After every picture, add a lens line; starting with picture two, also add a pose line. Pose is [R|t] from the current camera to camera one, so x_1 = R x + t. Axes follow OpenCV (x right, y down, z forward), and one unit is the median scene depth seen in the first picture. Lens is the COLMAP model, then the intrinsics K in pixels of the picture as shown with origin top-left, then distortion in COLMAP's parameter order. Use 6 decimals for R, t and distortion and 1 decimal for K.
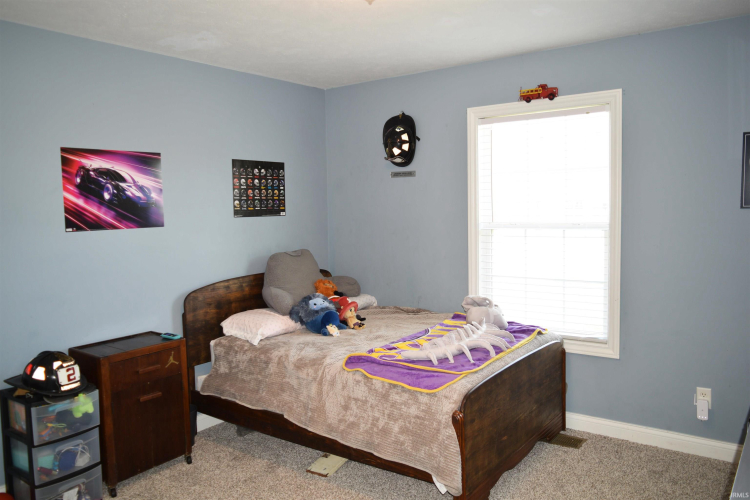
lens RADIAL K [[583.6, 0, 375.0], [0, 583.6, 250.0], [0, 0, 1]] dist [-0.018729, 0.010436]
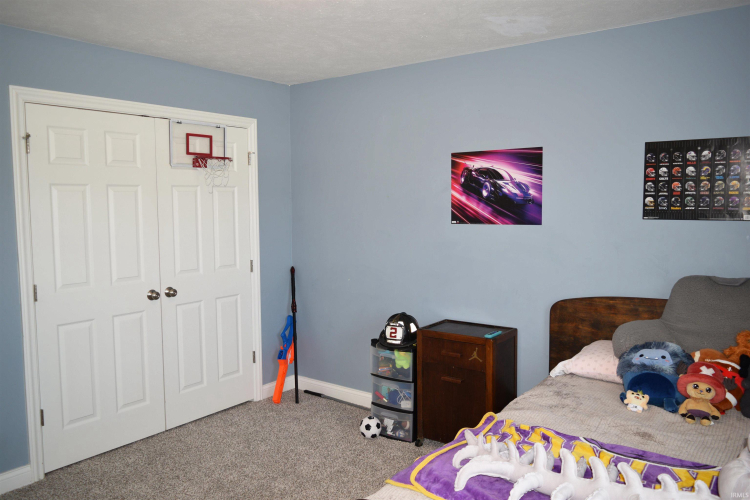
lens RADIAL K [[583.6, 0, 375.0], [0, 583.6, 250.0], [0, 0, 1]] dist [-0.018729, 0.010436]
pose [[-0.013714, 0.101777, -0.994713, 0.642018], [-0.071488, 0.992161, 0.102501, -0.084814], [0.997347, 0.072516, -0.006331, 0.811293]]
